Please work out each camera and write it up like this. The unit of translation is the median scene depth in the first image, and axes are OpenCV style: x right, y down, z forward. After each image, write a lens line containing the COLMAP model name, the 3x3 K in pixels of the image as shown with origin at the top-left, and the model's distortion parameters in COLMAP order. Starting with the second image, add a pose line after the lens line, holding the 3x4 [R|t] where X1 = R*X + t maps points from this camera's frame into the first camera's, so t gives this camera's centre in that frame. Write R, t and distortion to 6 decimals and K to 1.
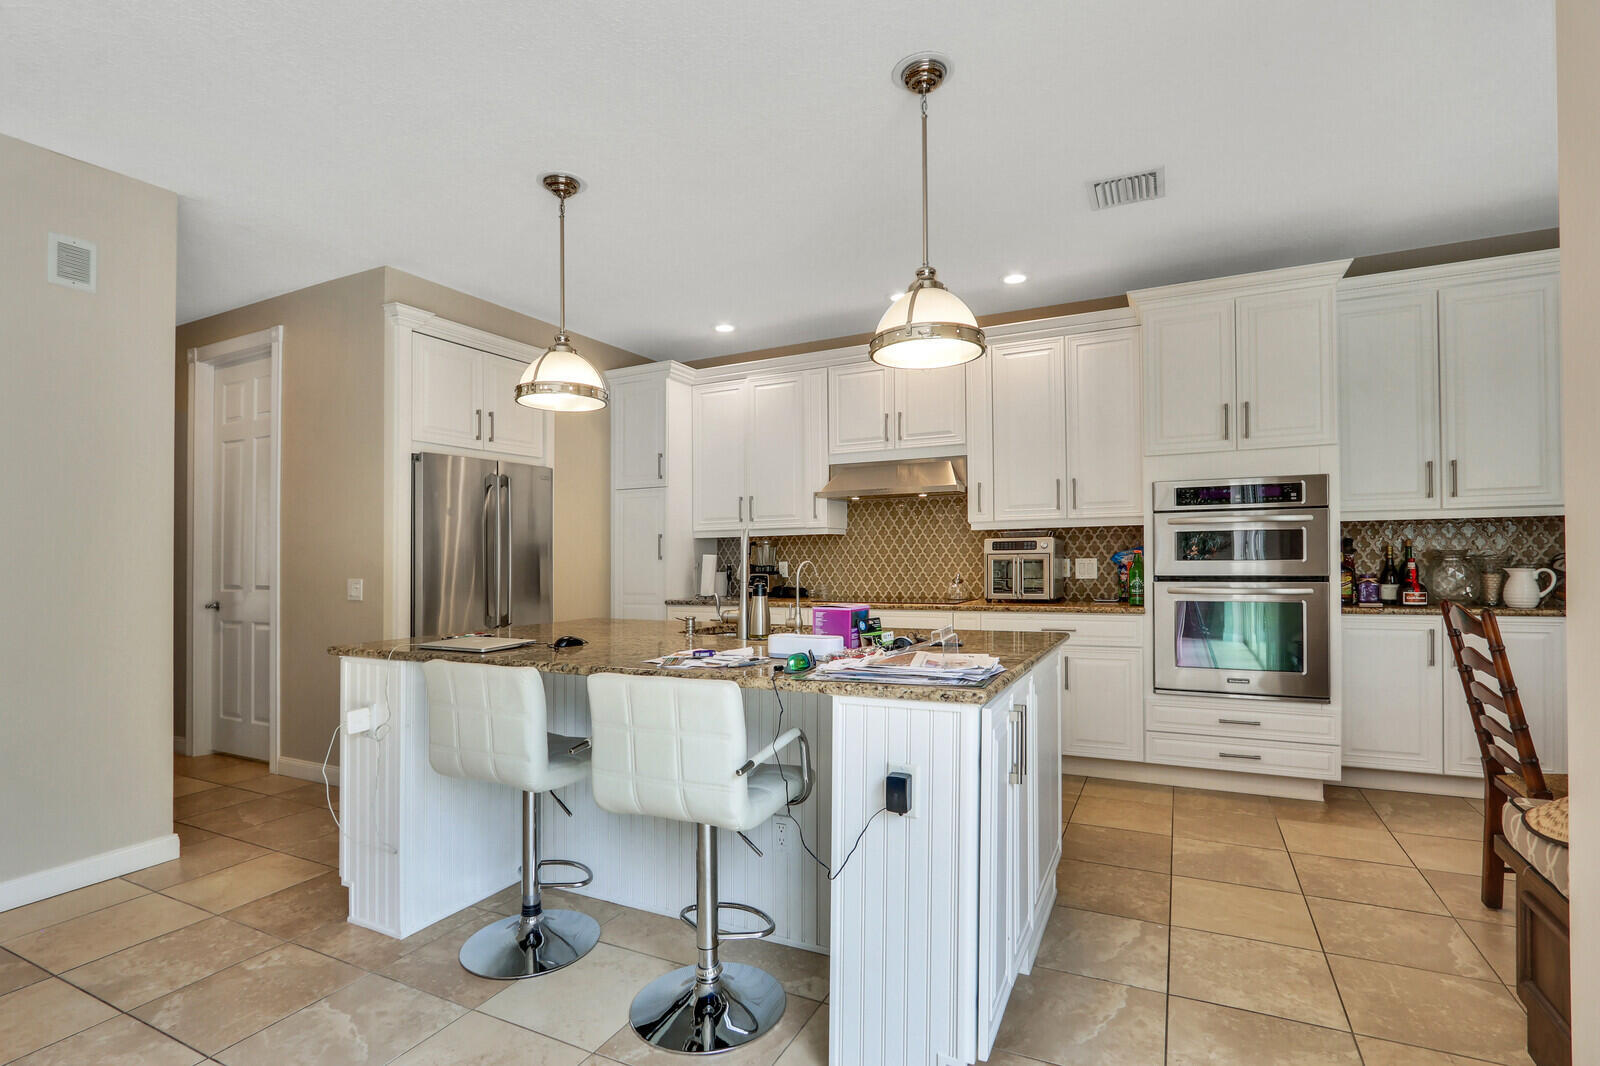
lens RADIAL K [[774.1, 0, 794.4], [0, 774.1, 568.1], [0, 0, 1]] dist [-0.003544, -0.000332]
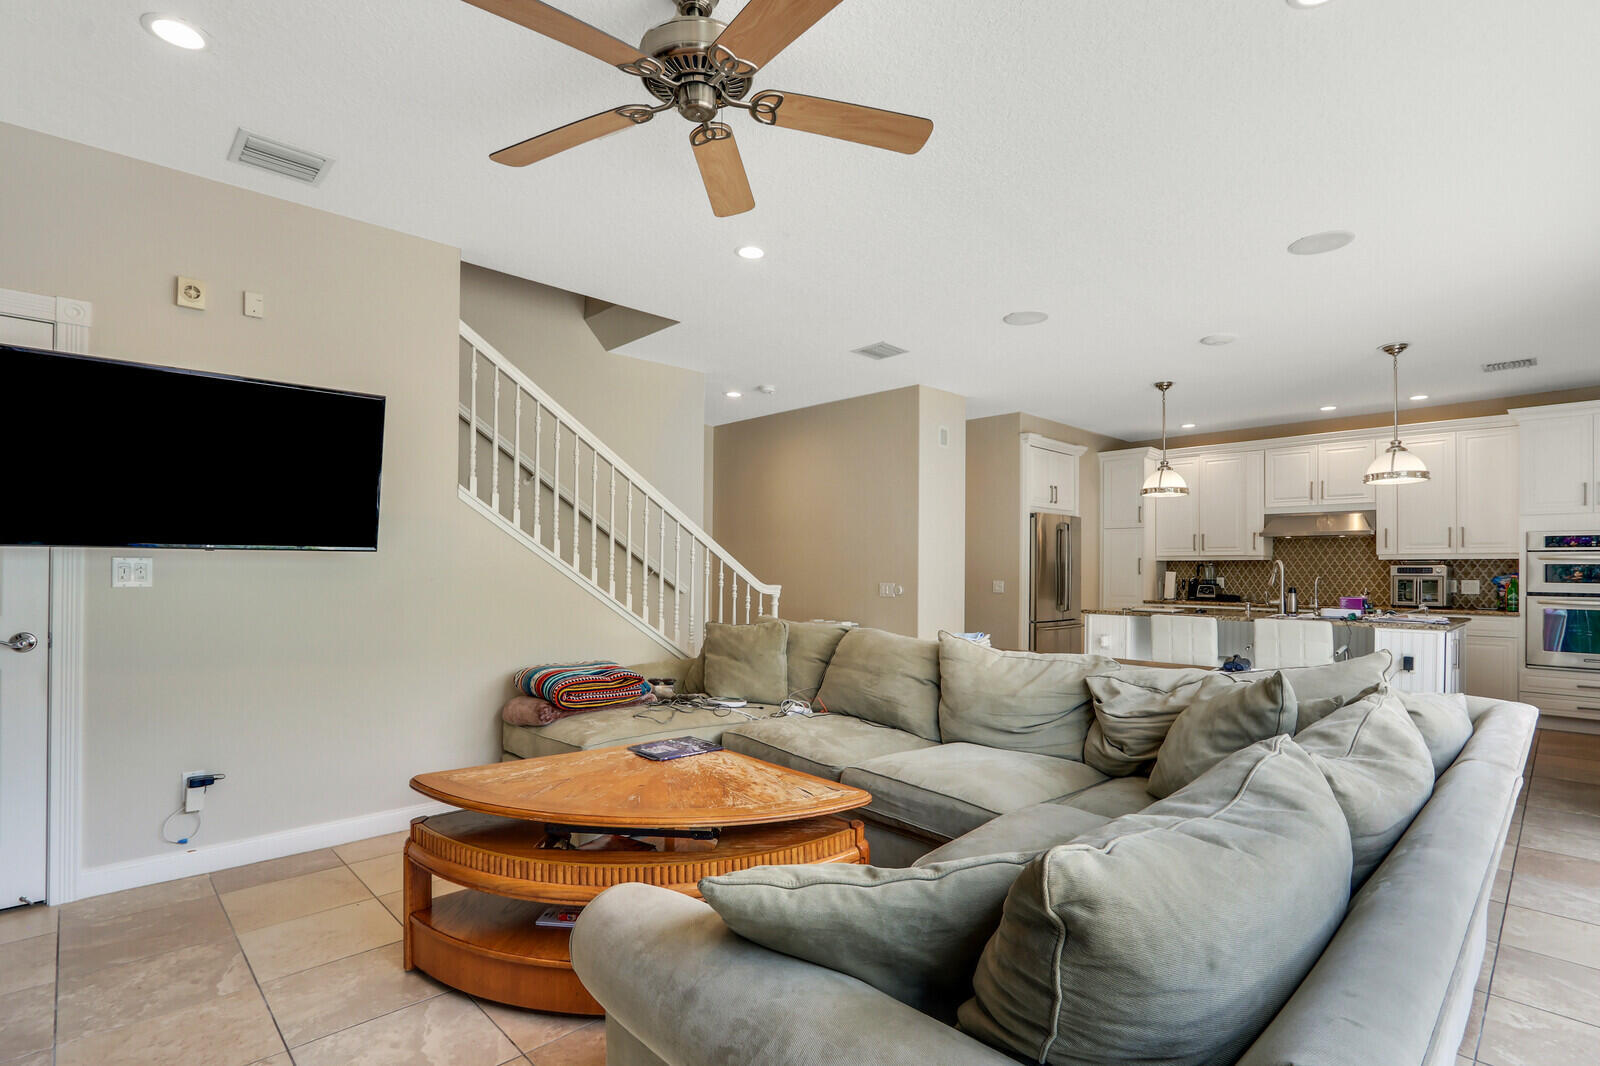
lens RADIAL K [[753.5, 0, 845.7], [0, 753.5, 565.2], [0, 0, 1]] dist [0.001892, 0.000753]
pose [[0.954544, 0.019713, -0.297417, -0.346038], [-0.026192, 0.999498, -0.017813, 0.016466], [0.296916, 0.024793, 0.954582, -0.756581]]
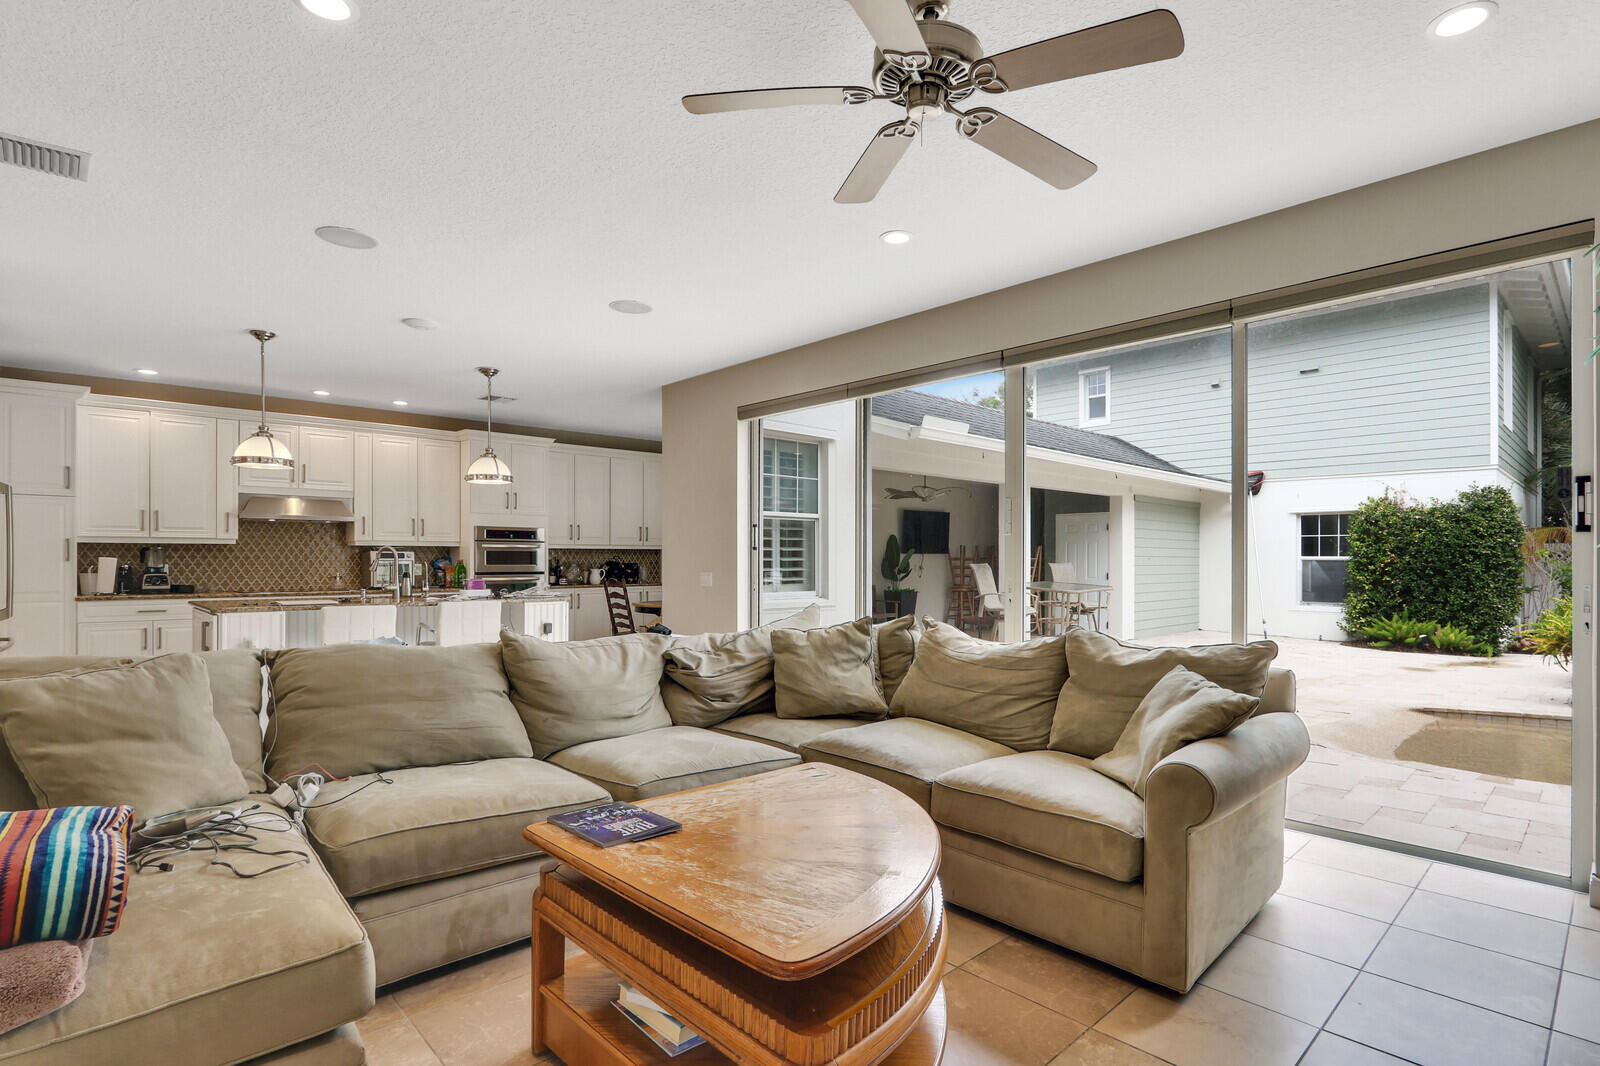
lens RADIAL K [[774.1, 0, 794.4], [0, 774.1, 568.1], [0, 0, 1]] dist [-0.003544, -0.000332]
pose [[0.374007, 0.005680, 0.927409, -0.977256], [0.009149, 0.999910, -0.009814, 0.023608], [-0.927381, 0.012155, 0.373921, -0.473128]]
